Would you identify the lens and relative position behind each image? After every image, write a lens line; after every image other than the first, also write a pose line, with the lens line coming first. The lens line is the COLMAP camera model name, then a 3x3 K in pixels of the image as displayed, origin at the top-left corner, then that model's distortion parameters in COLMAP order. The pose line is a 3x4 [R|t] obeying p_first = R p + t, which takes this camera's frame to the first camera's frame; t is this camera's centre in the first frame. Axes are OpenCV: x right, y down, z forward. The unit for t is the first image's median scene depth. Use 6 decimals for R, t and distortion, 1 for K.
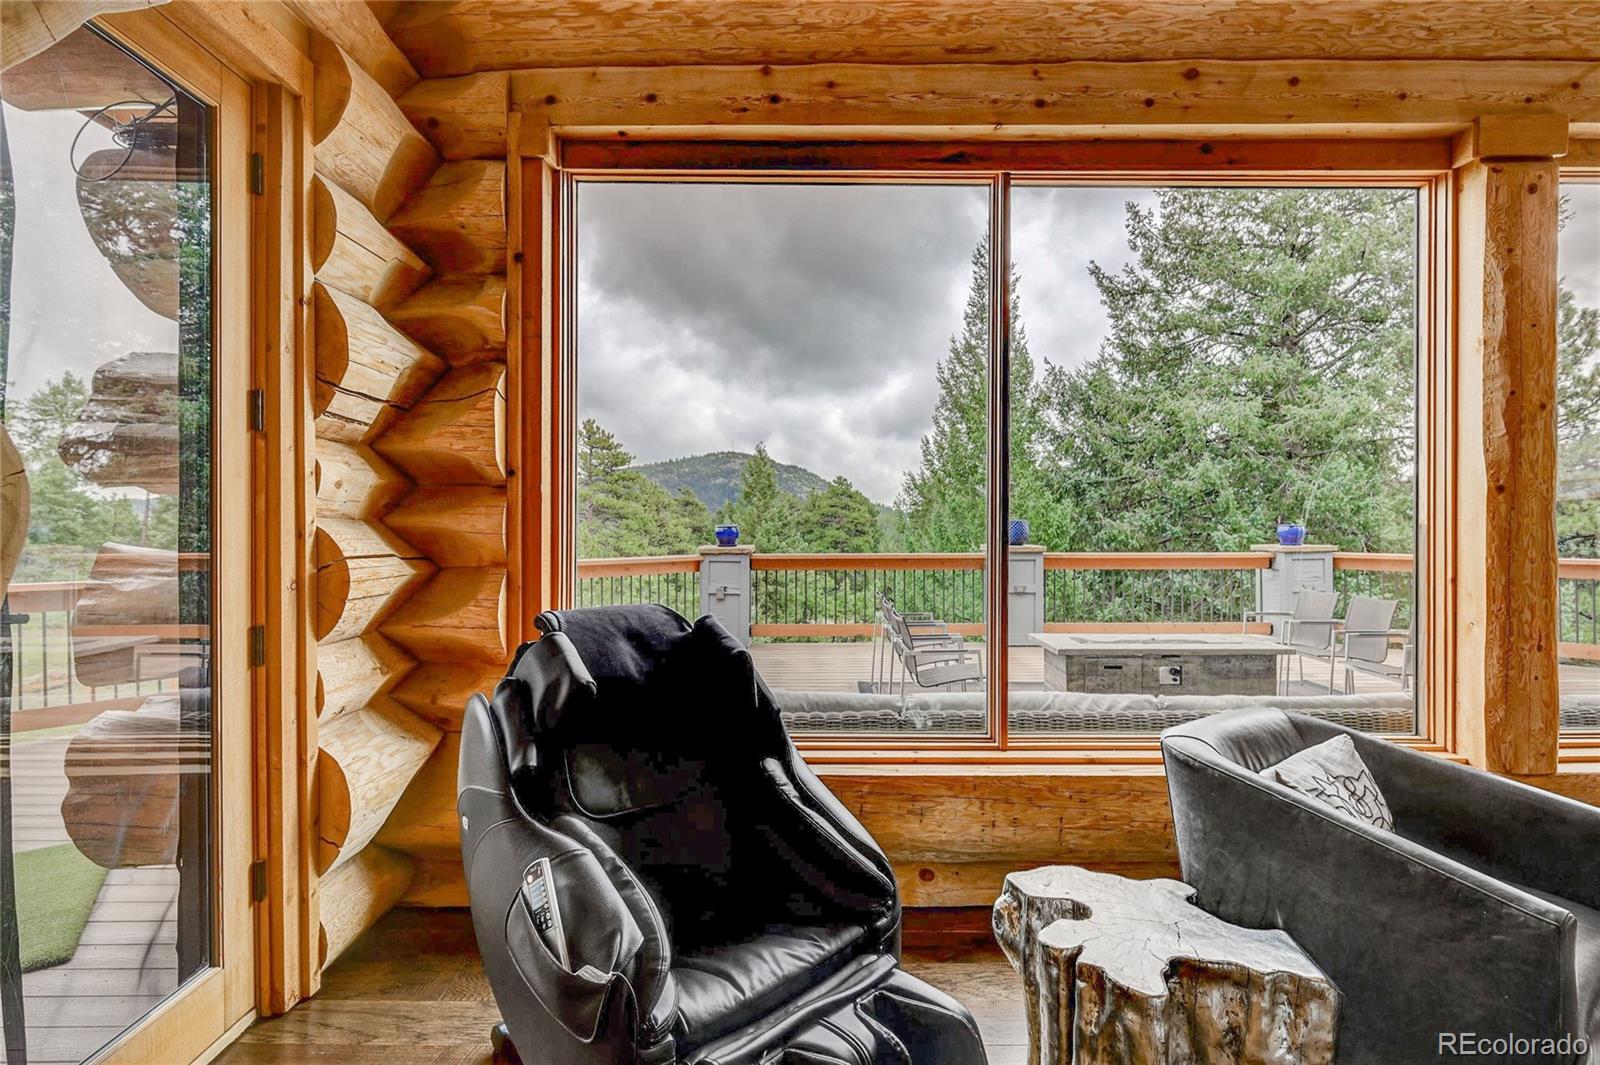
lens RADIAL K [[763.5, 0, 803.2], [0, 763.5, 523.3], [0, 0, 1]] dist [0.005235, -0.000146]
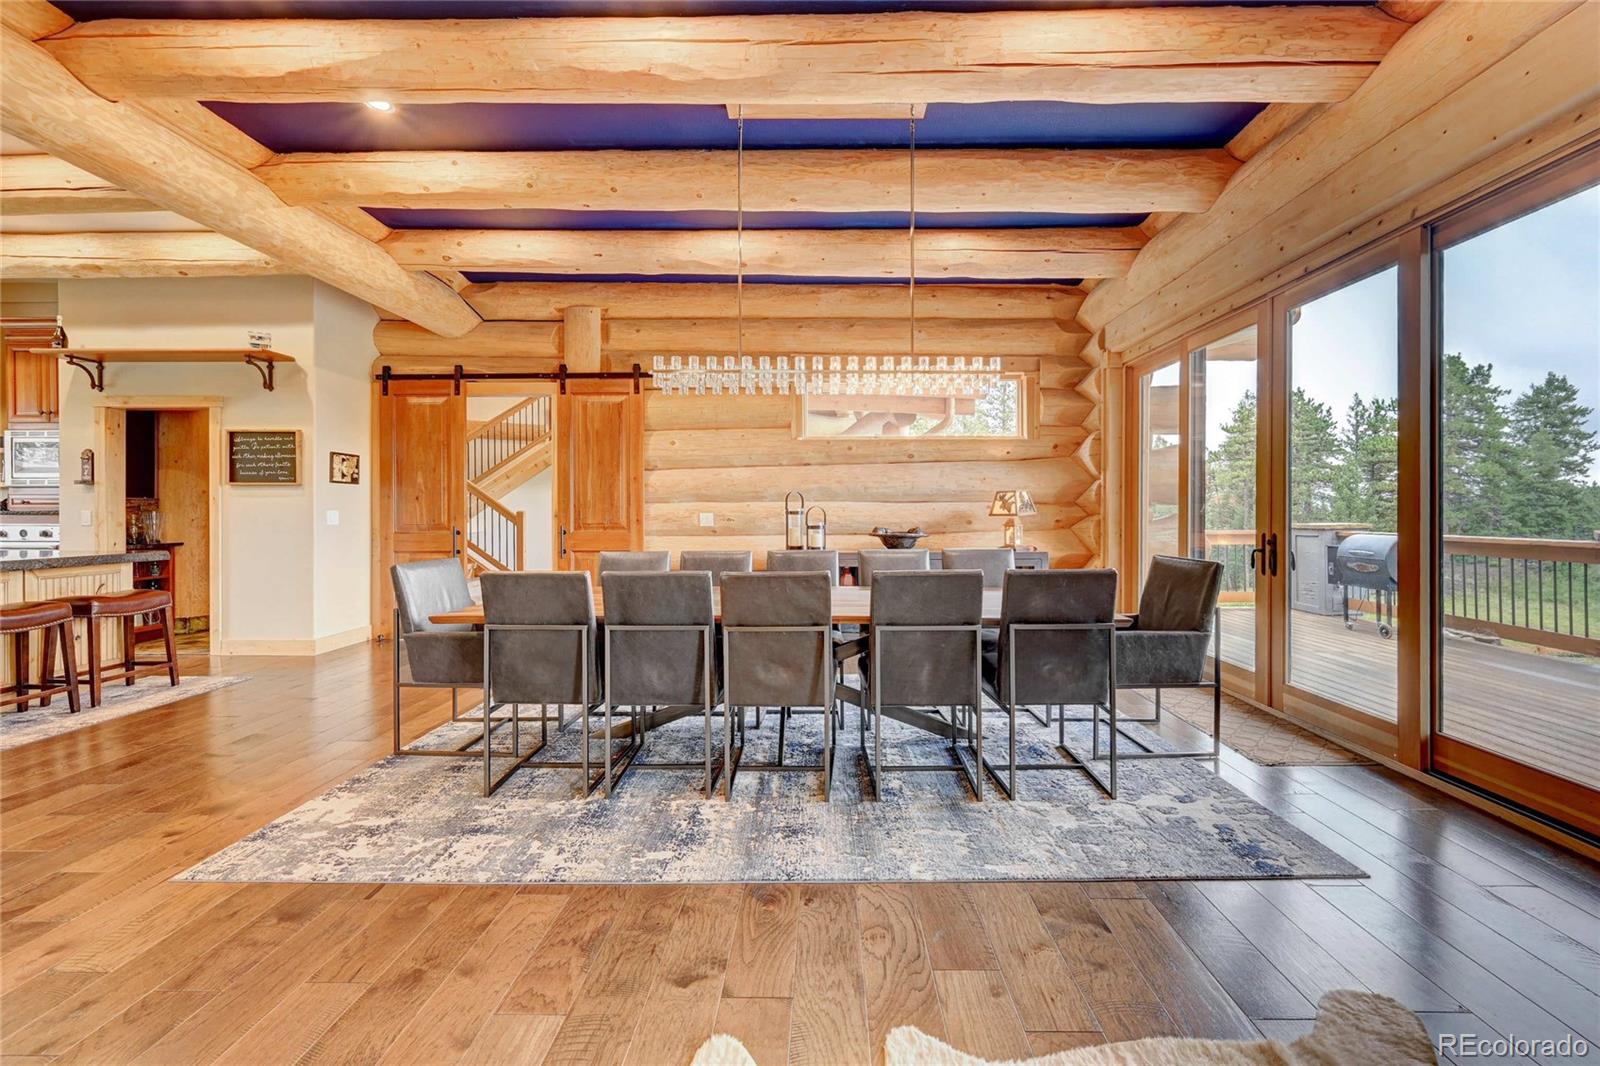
lens RADIAL K [[642.4, 0, 808.1], [0, 642.4, 512.0], [0, 0, 1]] dist [-0.001329, 0.000699]
pose [[-0.022436, 0.002645, -0.999745, -0.265929], [-0.002073, 0.999994, 0.002693, 0.053837], [0.999746, 0.002133, -0.022431, -0.865923]]
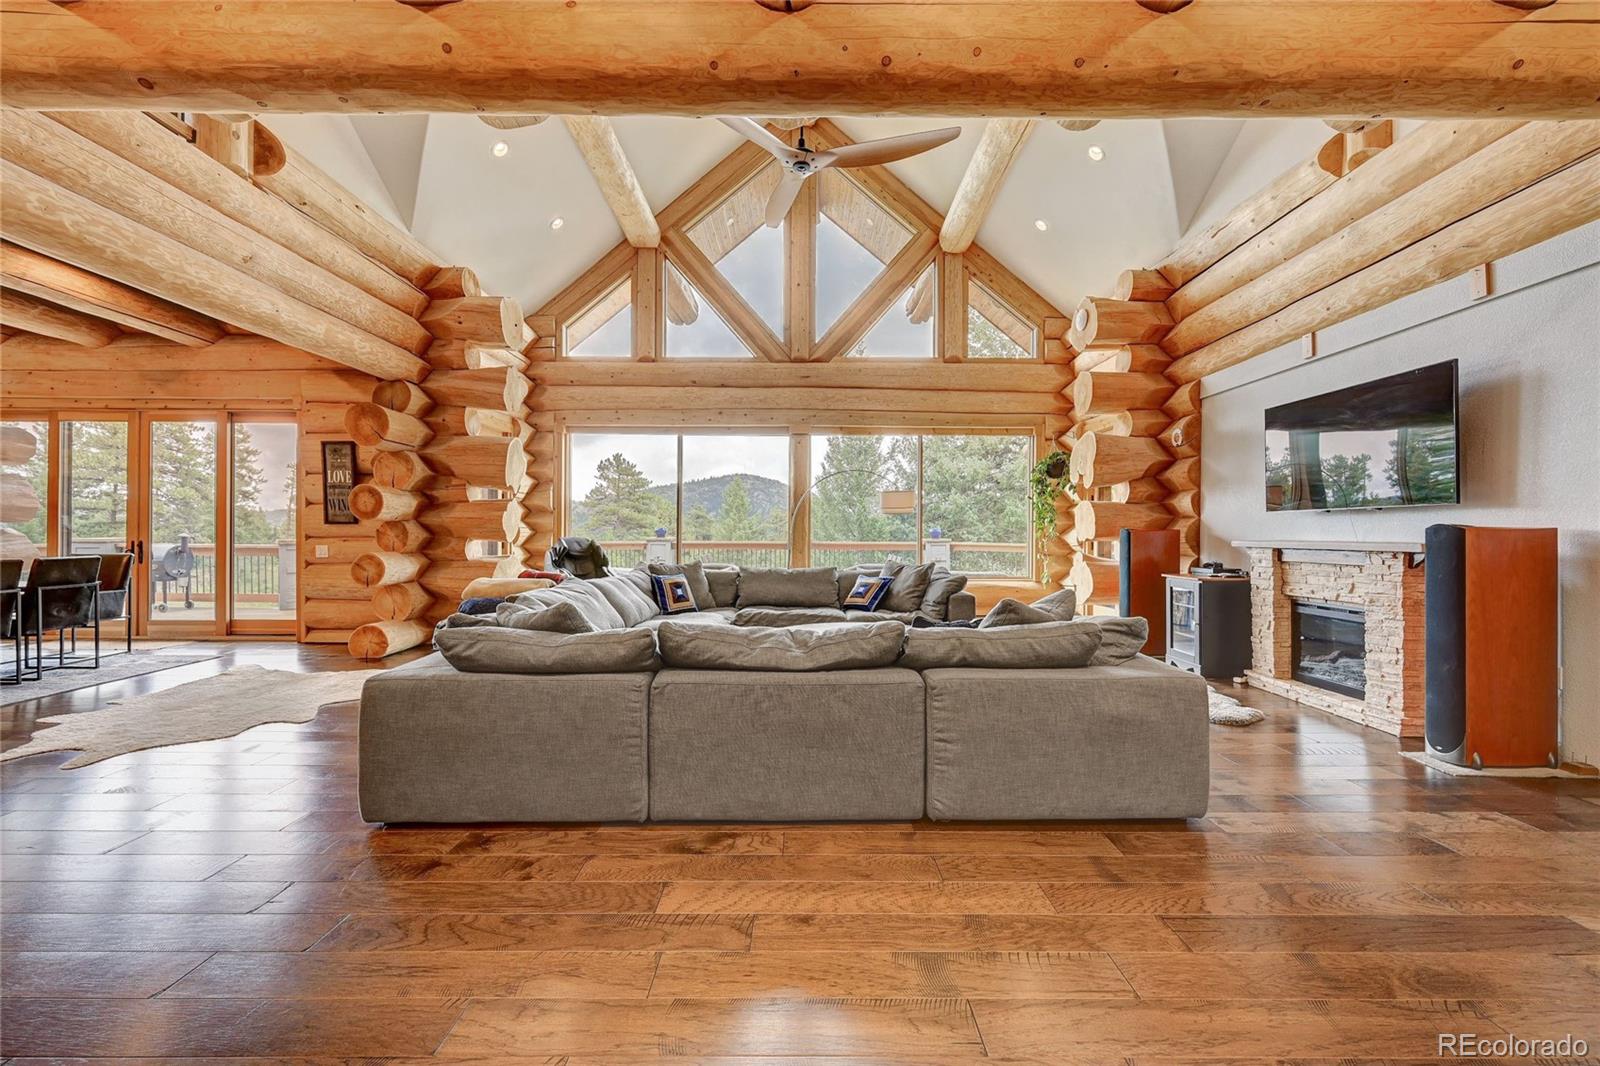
lens RADIAL K [[642.4, 0, 809.1], [0, 642.4, 536.3], [0, 0, 1]] dist [-0.001329, 0.000699]
pose [[0.999969, 0.007346, 0.002959, 0.979672], [-0.007356, 0.999967, 0.003463, 0.057963], [-0.002933, -0.003485, 0.999990, -2.460298]]
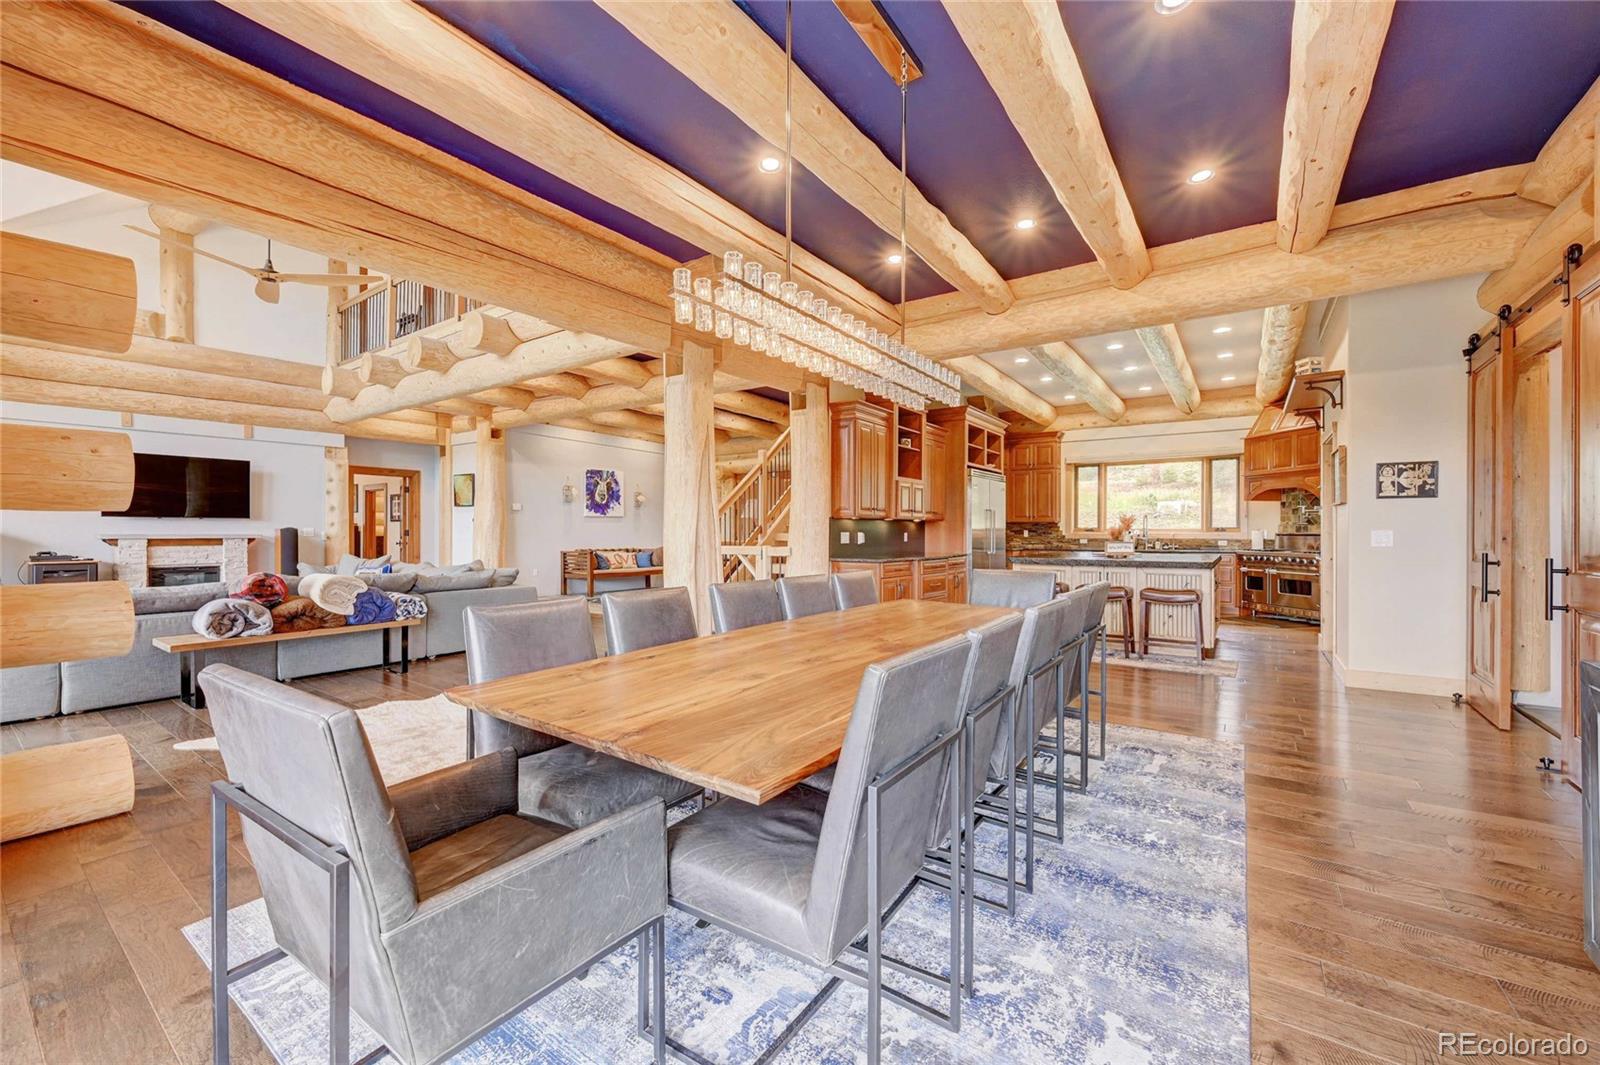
lens RADIAL K [[639.9, 0, 801.1], [0, 639.9, 535.2], [0, 0, 1]] dist [-0.002814, 0.000569]
pose [[-0.813417, -0.002059, 0.581677, -2.095138], [0.001606, 0.999982, 0.005786, 0.059791], [-0.581679, 0.005640, -0.813399, 0.022897]]
